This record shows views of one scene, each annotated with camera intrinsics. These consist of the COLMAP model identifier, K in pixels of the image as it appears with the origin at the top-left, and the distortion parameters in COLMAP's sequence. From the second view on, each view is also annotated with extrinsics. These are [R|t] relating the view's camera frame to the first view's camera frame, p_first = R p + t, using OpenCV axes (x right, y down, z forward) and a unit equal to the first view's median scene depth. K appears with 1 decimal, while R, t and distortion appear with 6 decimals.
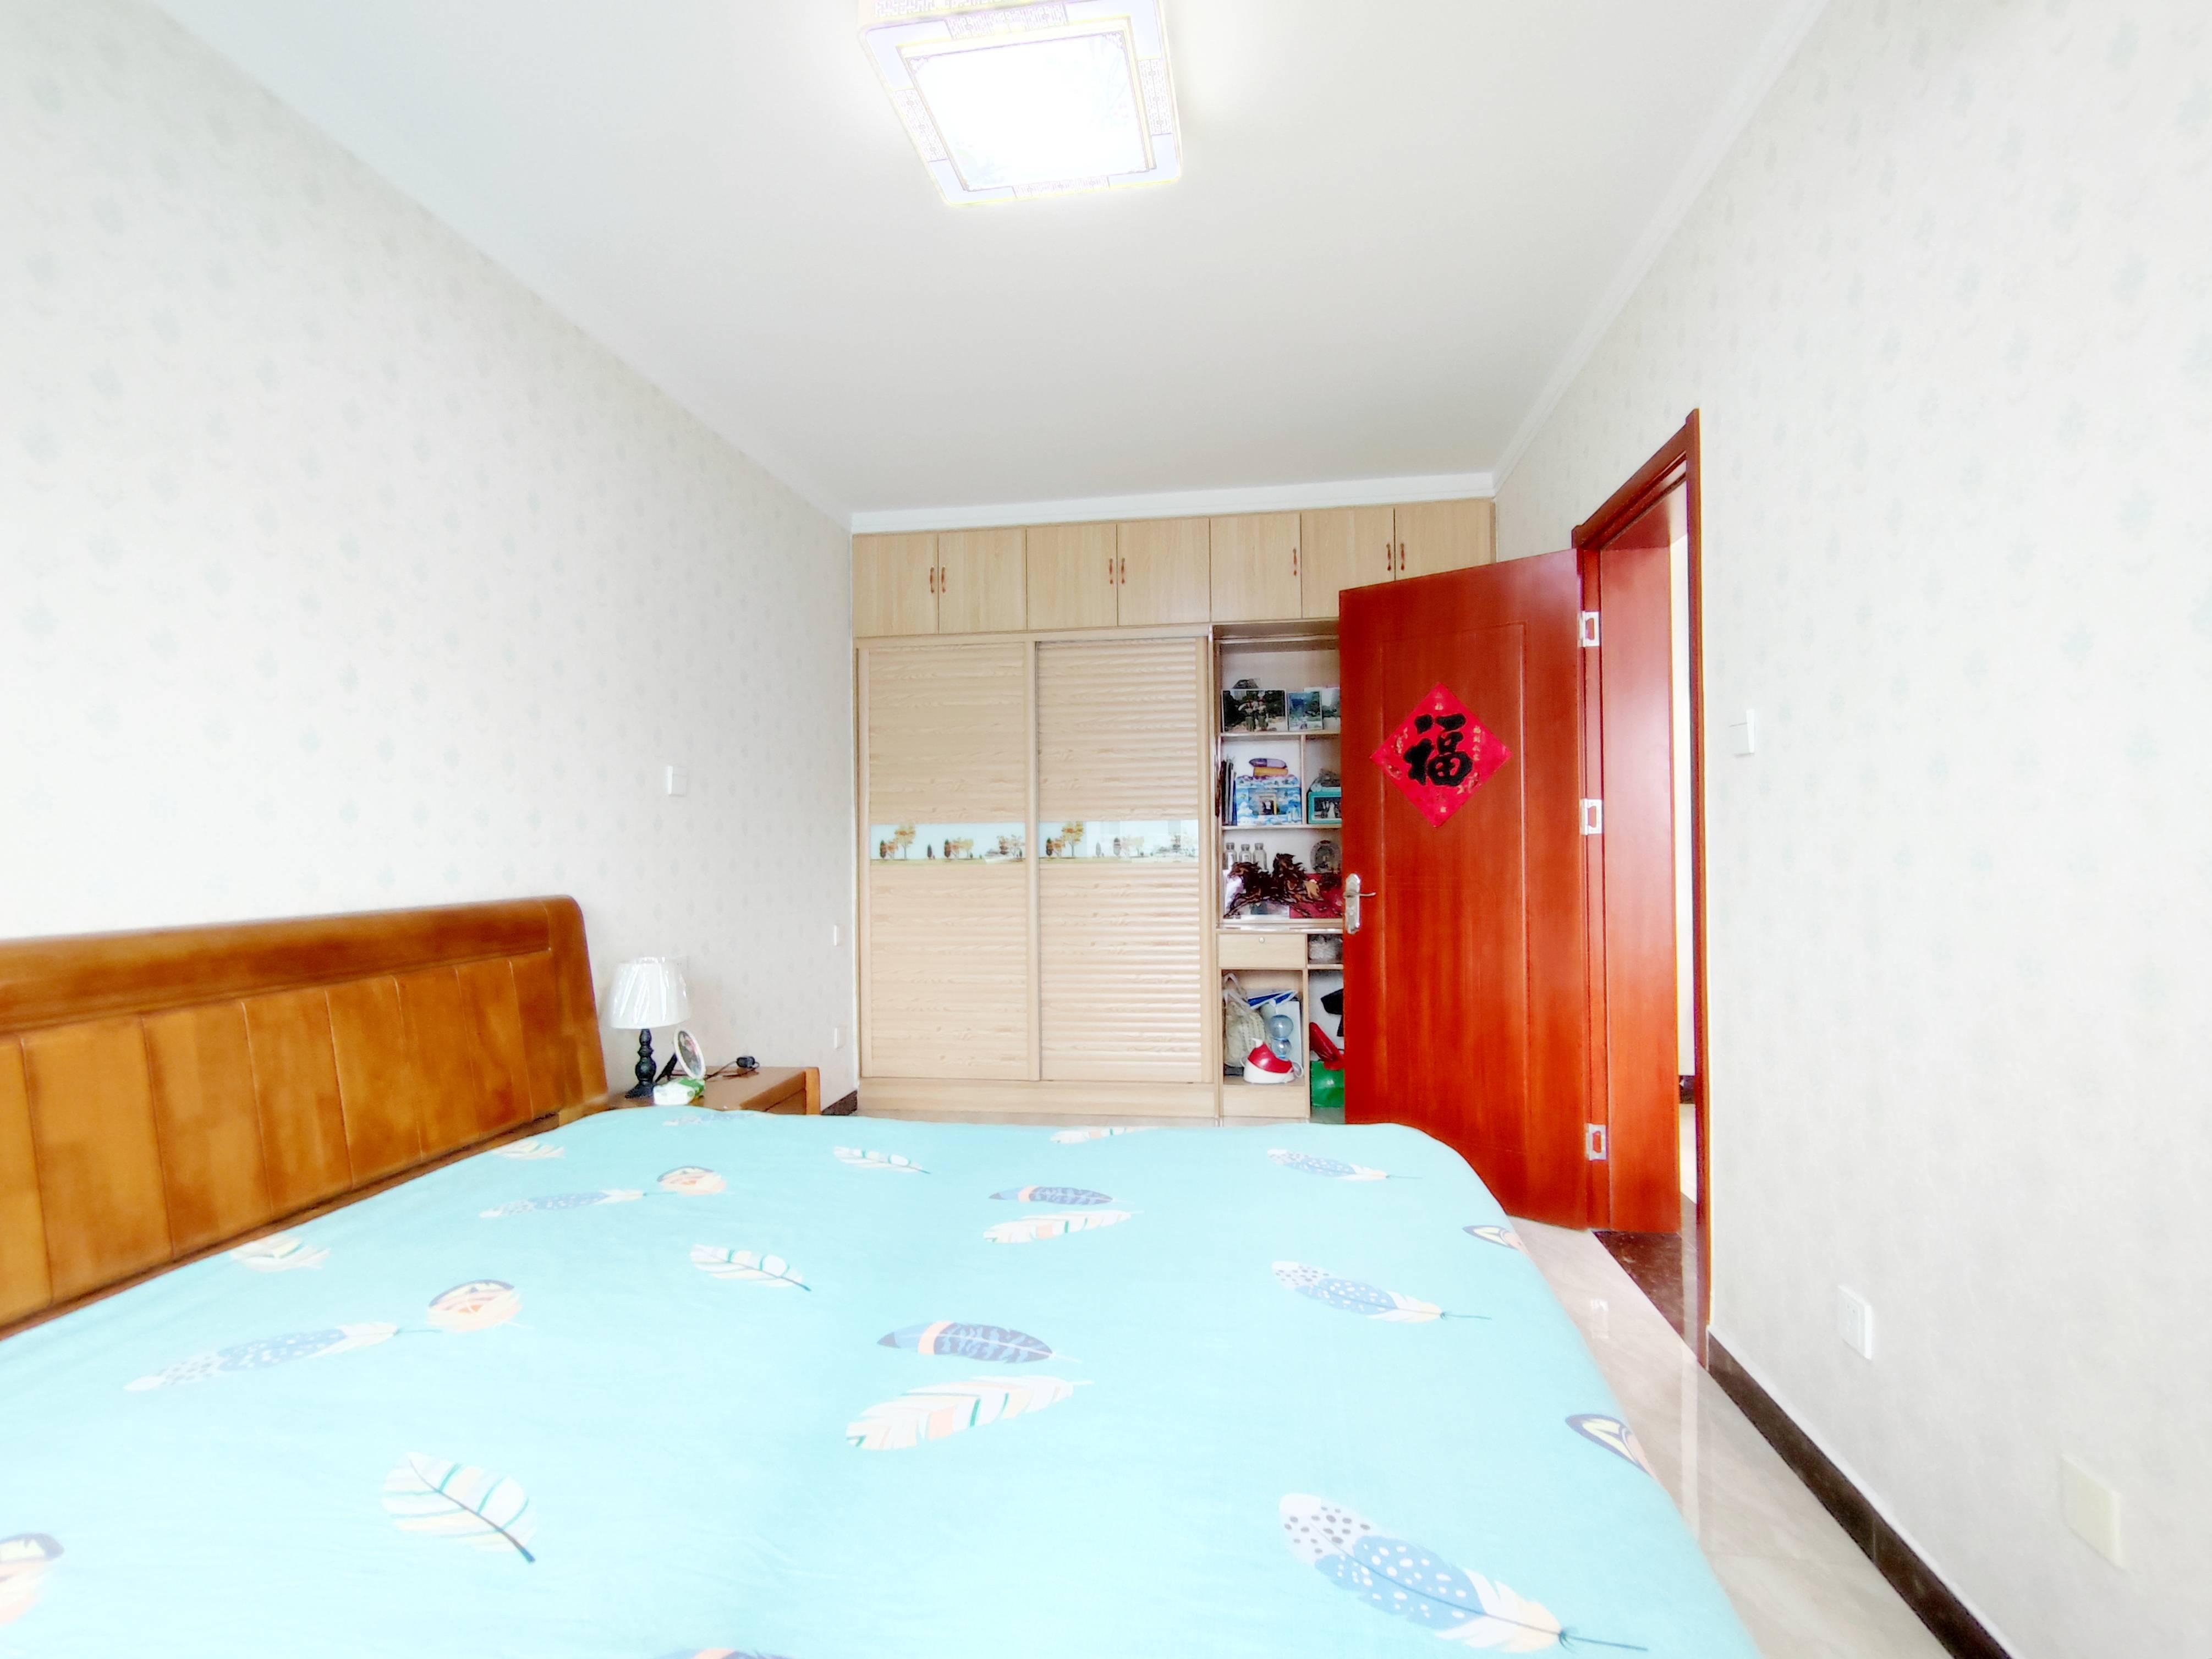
lens RADIAL K [[988.0, 0, 1106.0], [0, 988.0, 829.5], [0, 0, 1]] dist [0.001111, 0.000190]
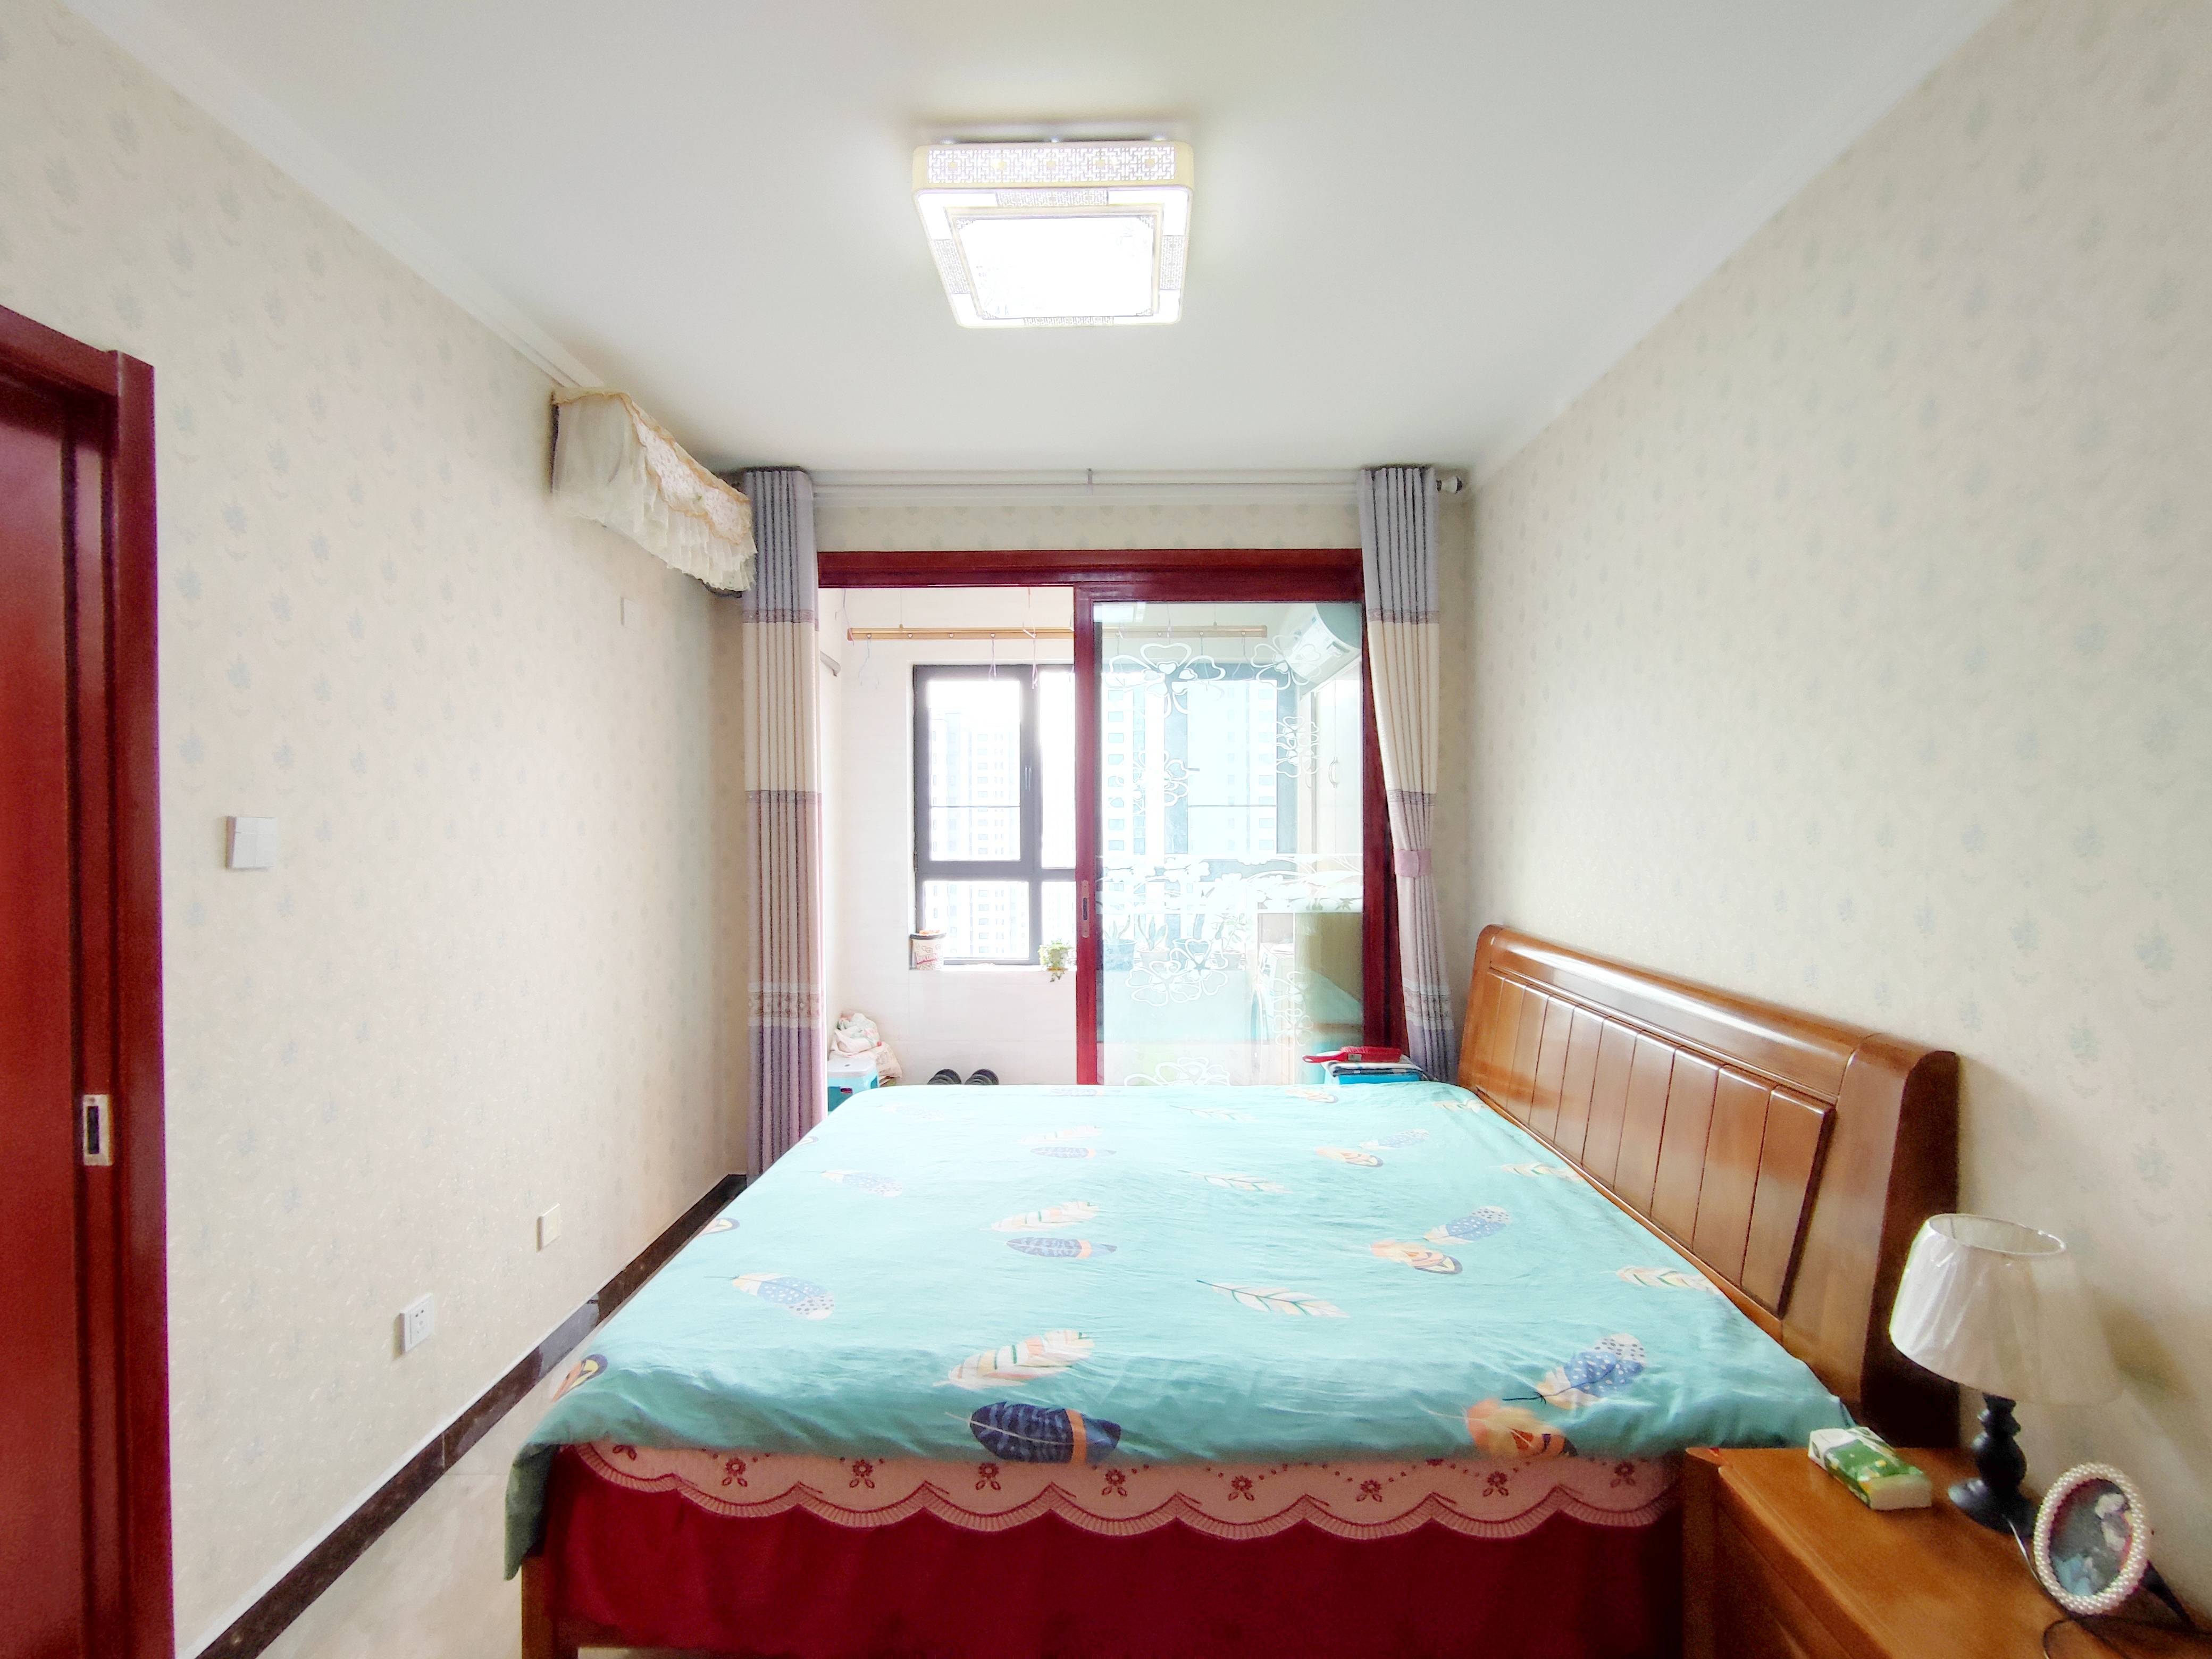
lens RADIAL K [[988.0, 0, 1106.0], [0, 988.0, 829.5], [0, 0, 1]] dist [0.001111, 0.000190]
pose [[-0.991418, 0.014365, -0.129941, 0.034043], [0.013823, 0.999892, 0.005075, -0.112475], [0.130000, 0.003235, -0.991509, 2.157112]]
